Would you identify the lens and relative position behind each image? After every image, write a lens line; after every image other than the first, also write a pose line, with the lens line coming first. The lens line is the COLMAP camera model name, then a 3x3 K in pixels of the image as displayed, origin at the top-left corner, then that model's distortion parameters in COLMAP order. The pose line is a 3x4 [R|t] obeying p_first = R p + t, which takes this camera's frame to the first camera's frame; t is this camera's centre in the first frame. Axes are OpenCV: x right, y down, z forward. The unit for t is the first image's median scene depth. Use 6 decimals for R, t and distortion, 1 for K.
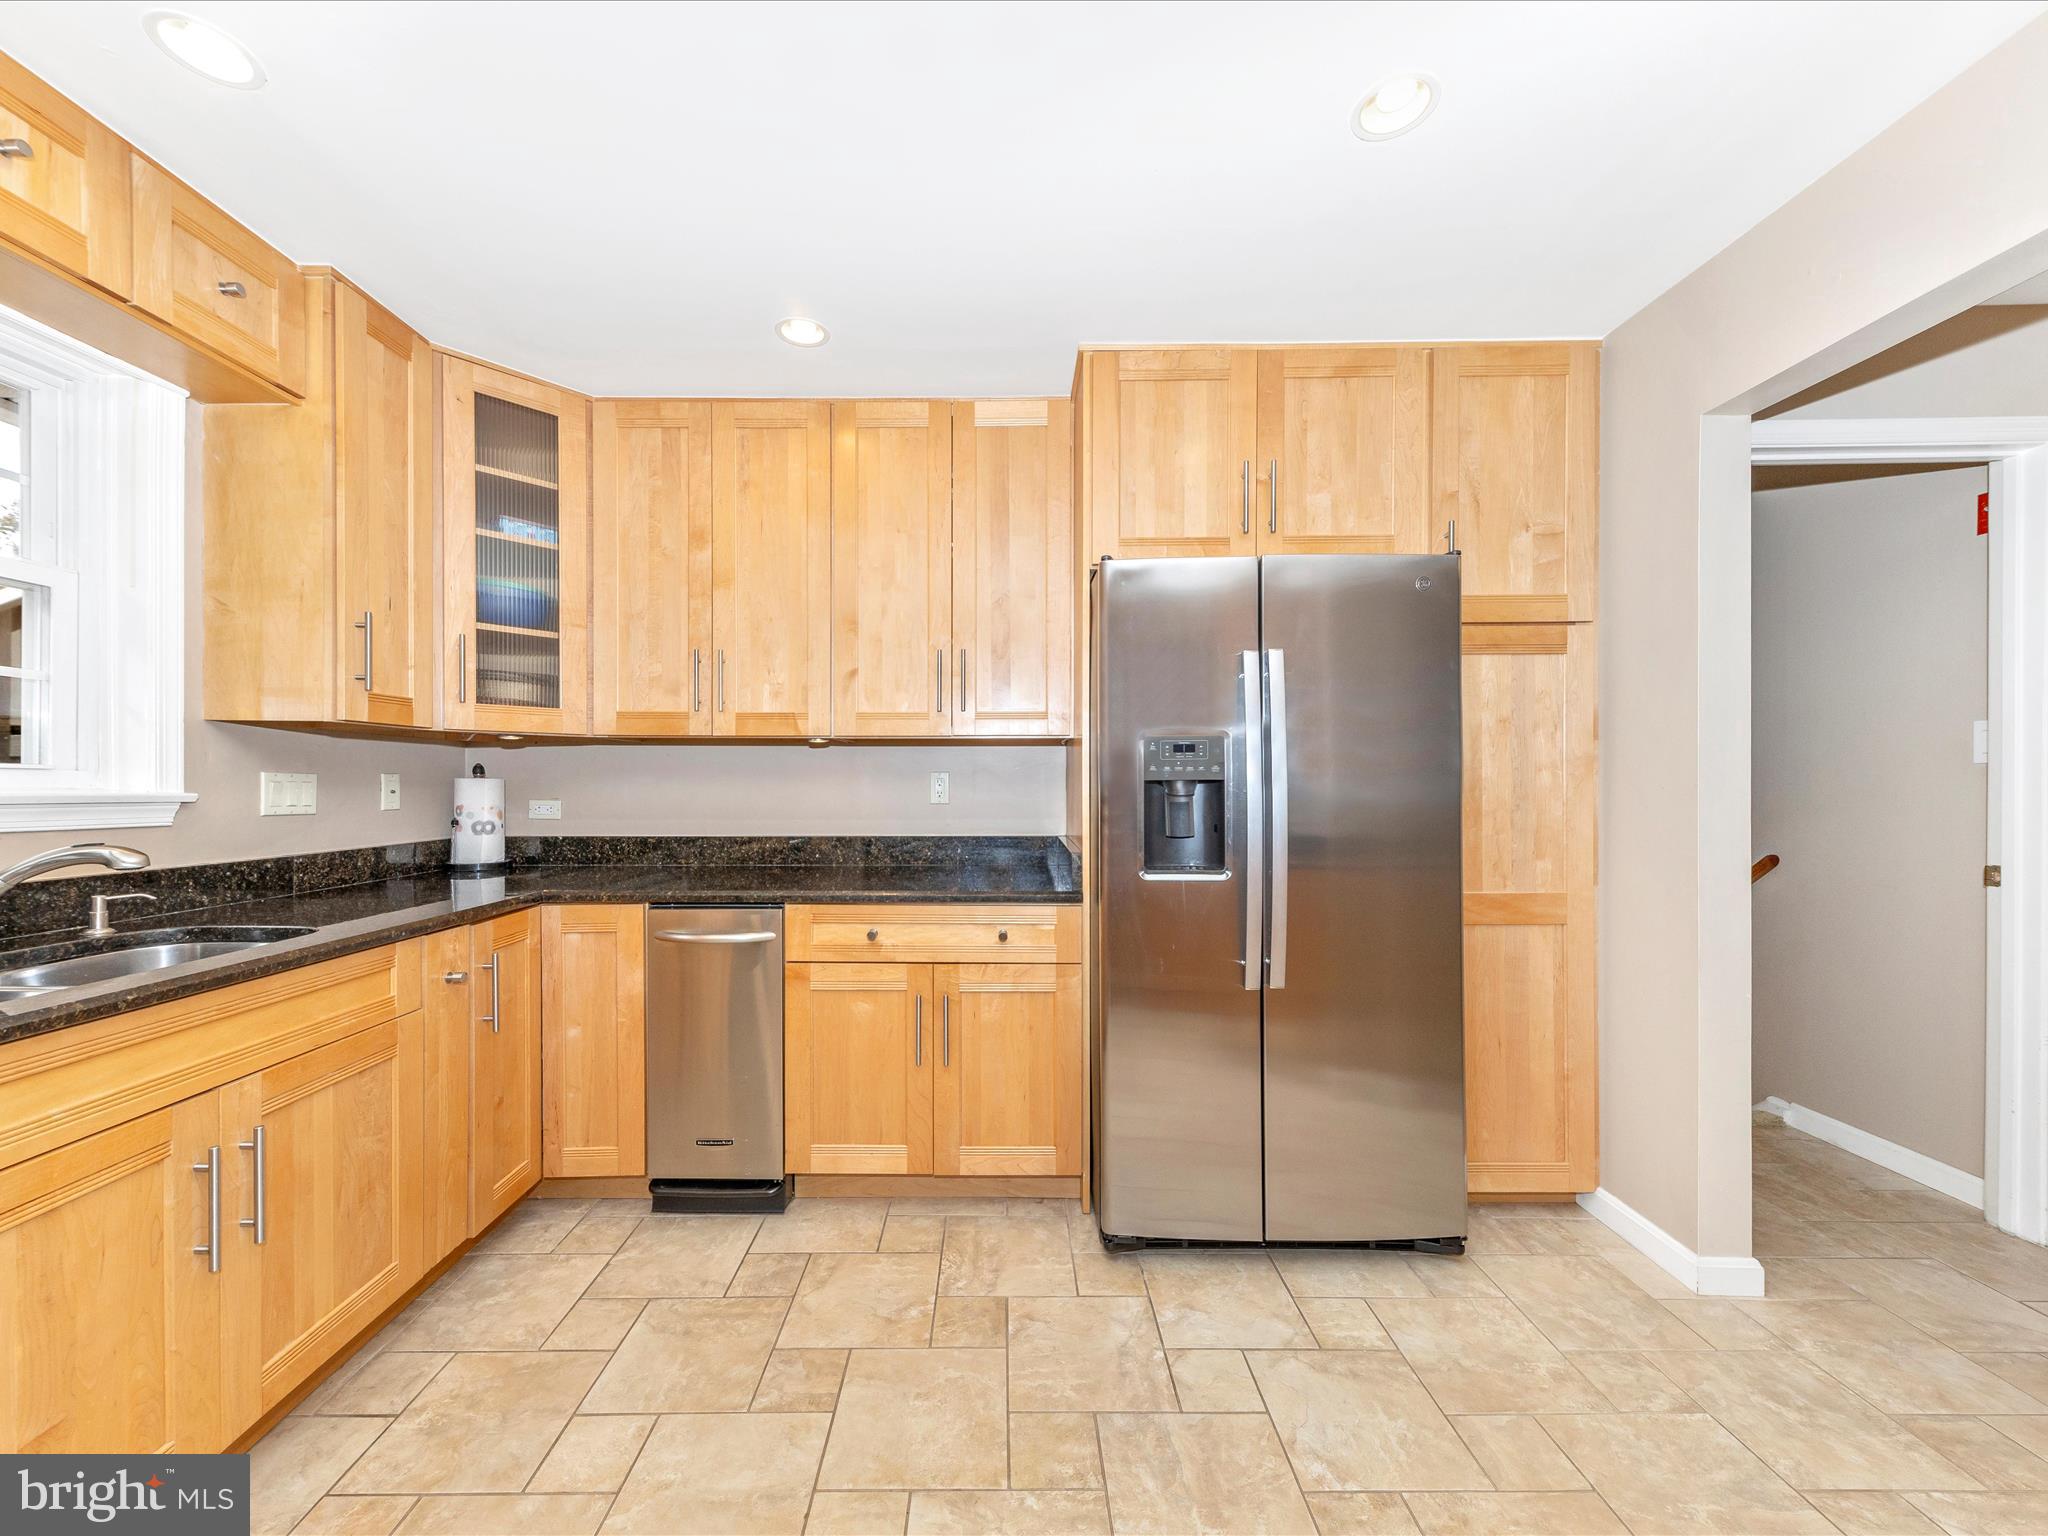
lens RADIAL K [[786.6, 0, 1007.9], [0, 786.6, 783.5], [0, 0, 1]] dist [0.002576, -0.000517]
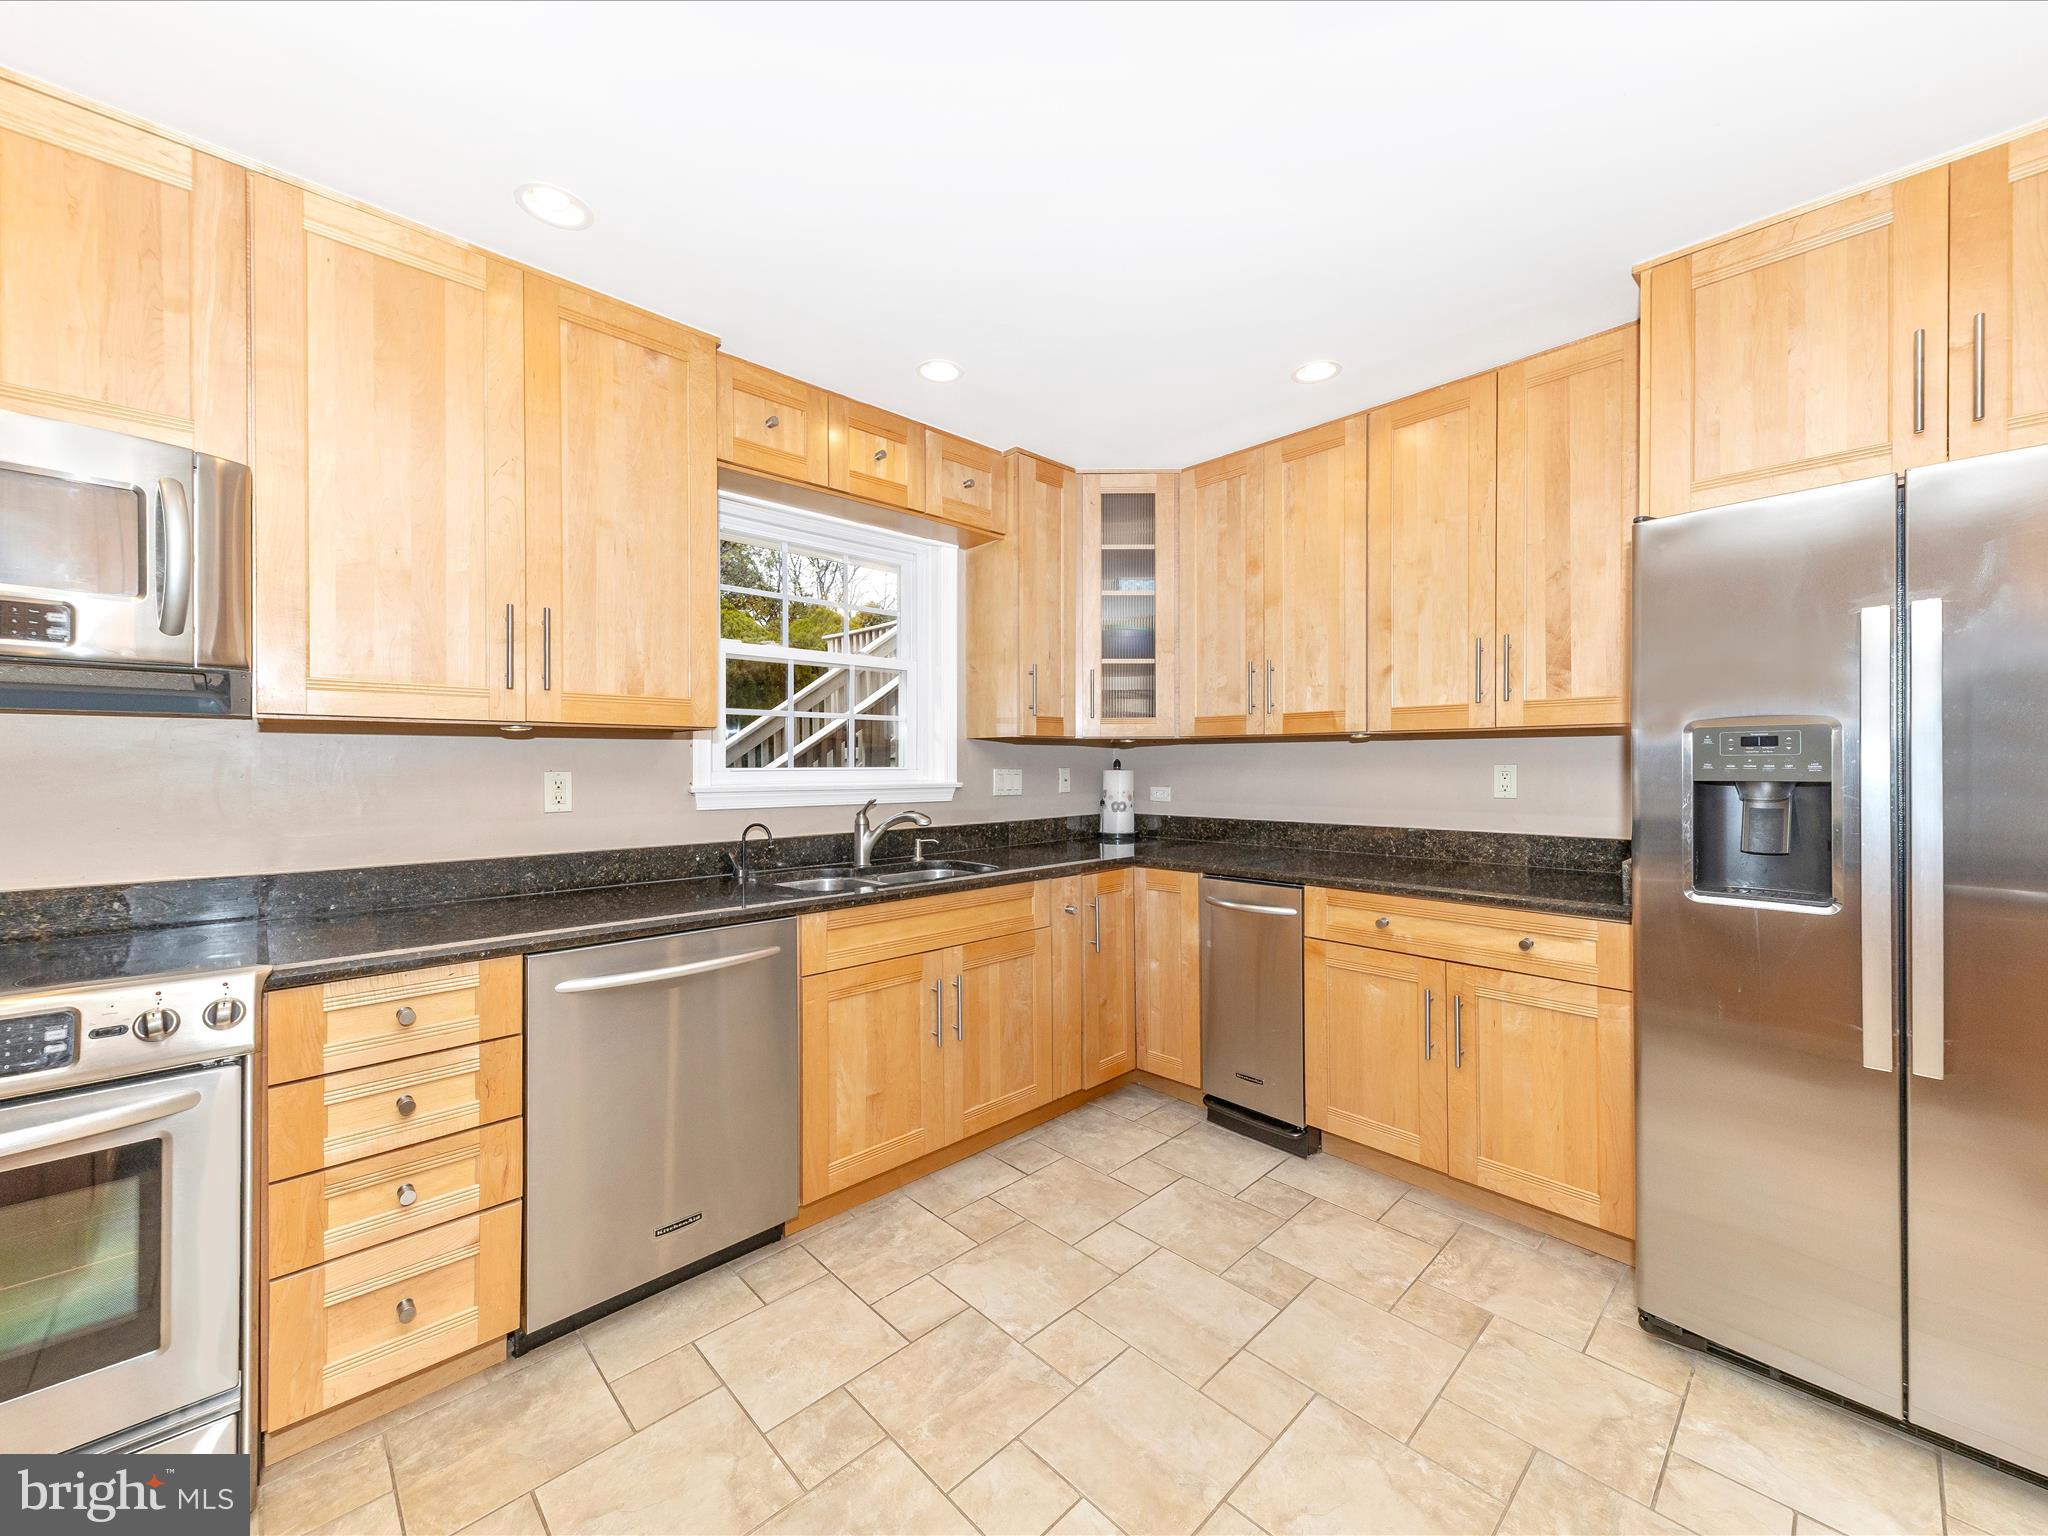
lens RADIAL K [[798.0, 0, 1029.6], [0, 798.0, 776.0], [0, 0, 1]] dist [0.002566, 0.000152]
pose [[0.689389, 0.008223, -0.724345, 0.270352], [0.004690, 0.999864, 0.015814, -0.023283], [0.724377, -0.014299, 0.689256, -0.070070]]
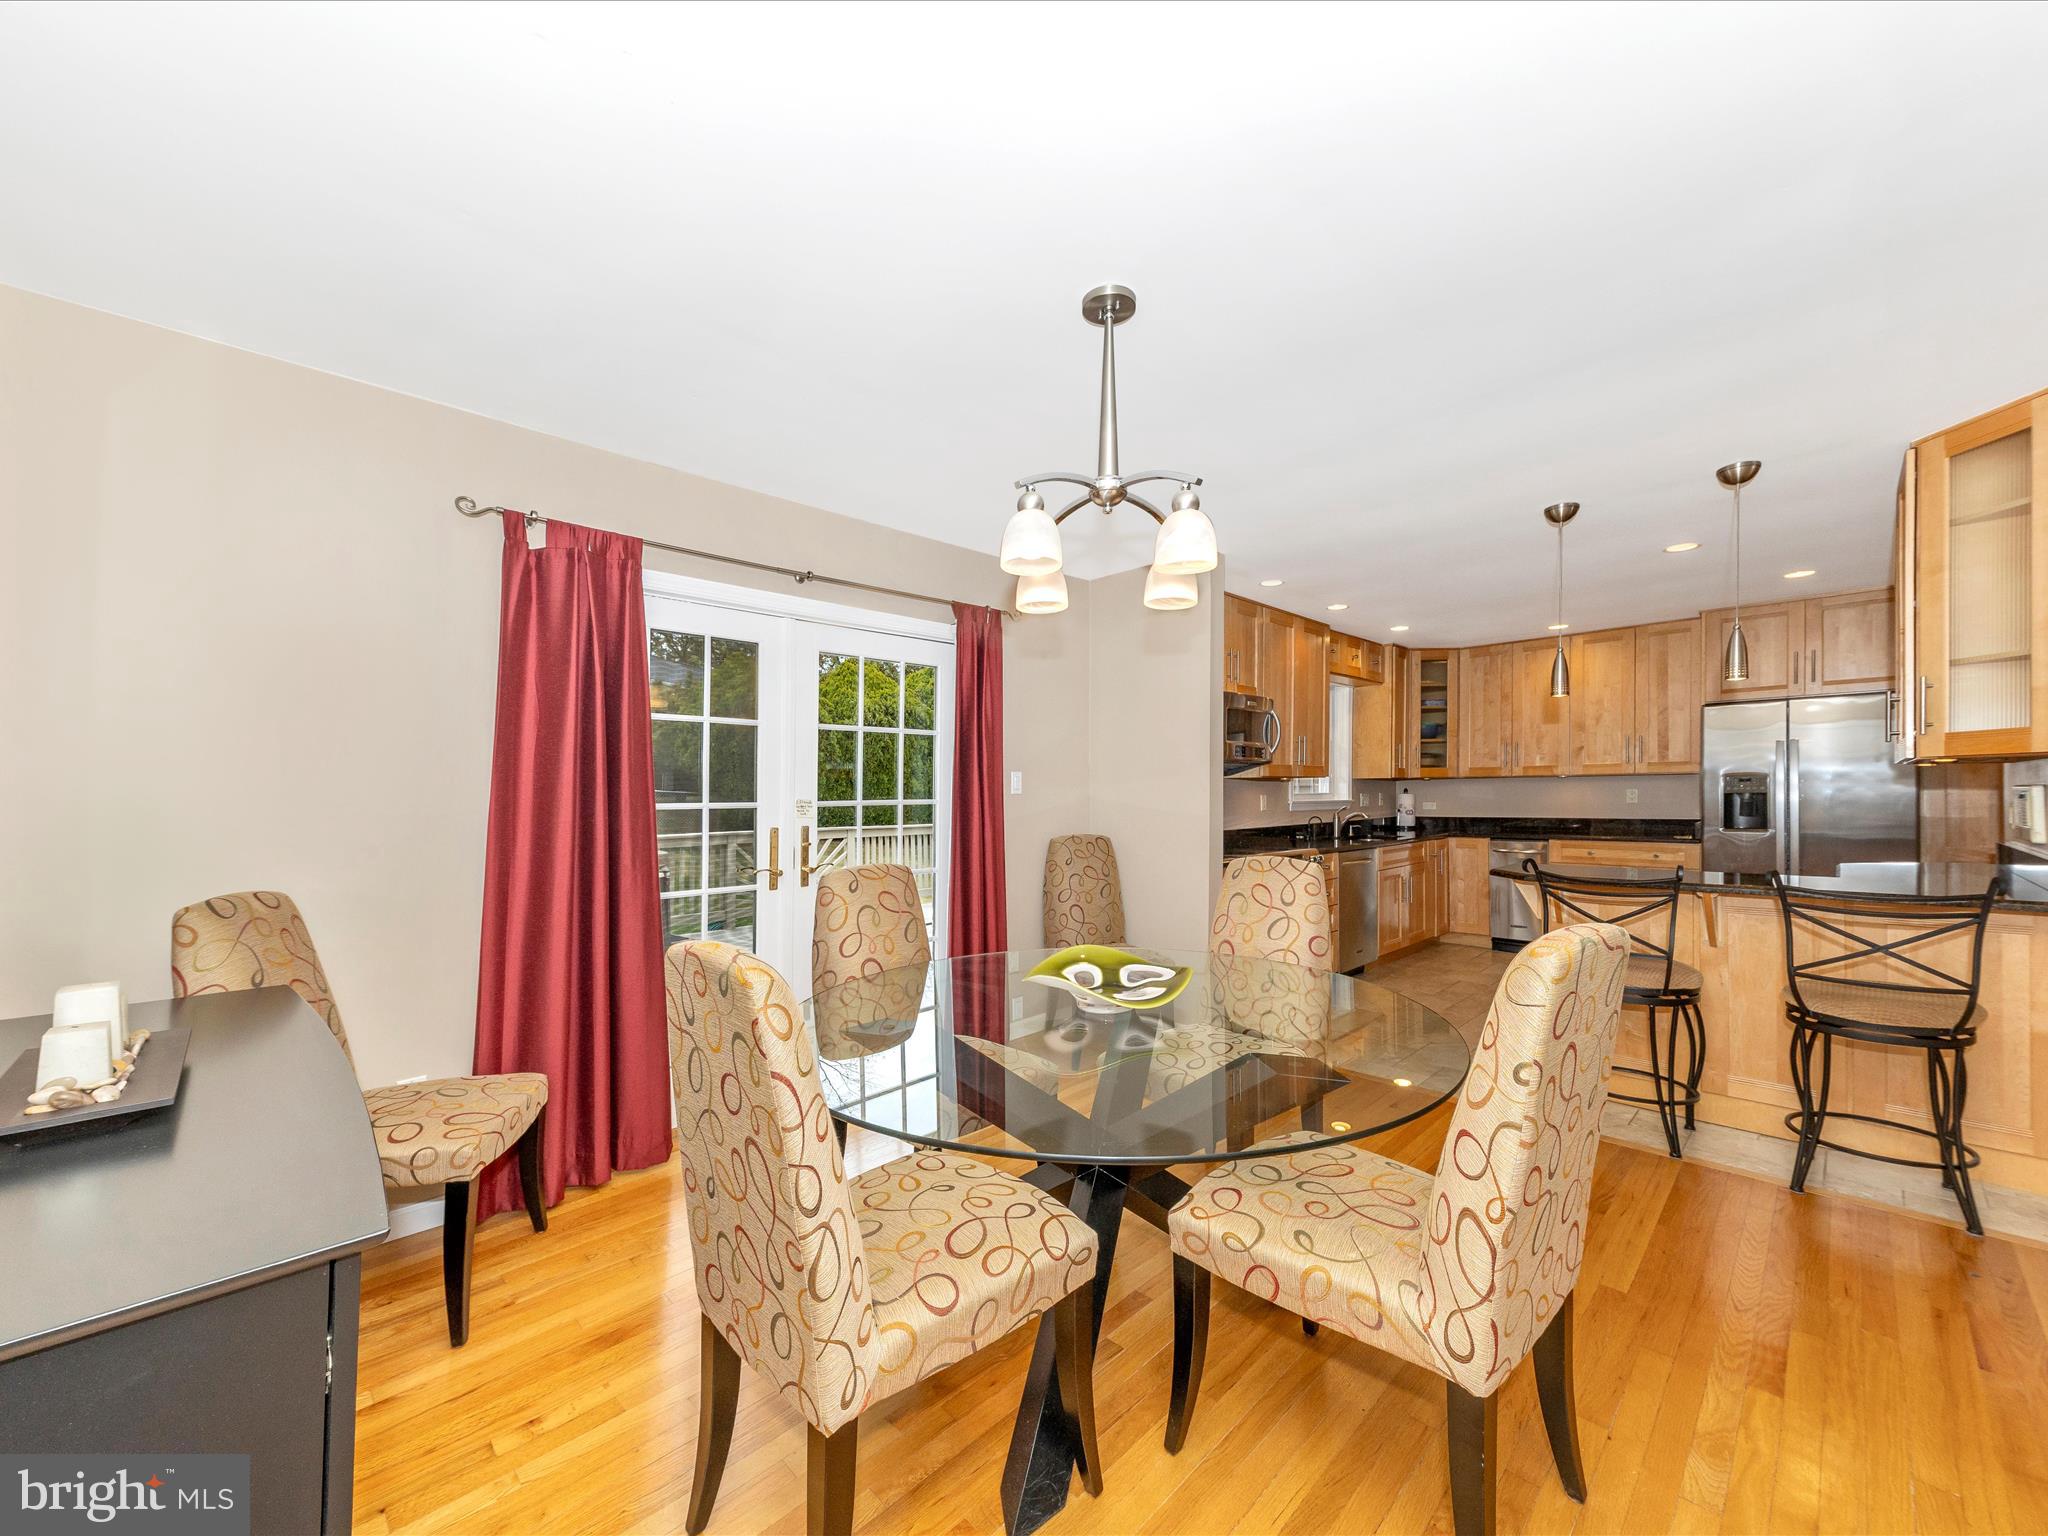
lens RADIAL K [[782.4, 0, 1016.5], [0, 782.4, 803.9], [0, 0, 1]] dist [0.011829, -0.000035]
pose [[0.680477, 0.004281, -0.732757, 0.435155], [0.012958, 0.999756, 0.017874, -0.042071], [0.732655, -0.021658, 0.680255, -2.104086]]
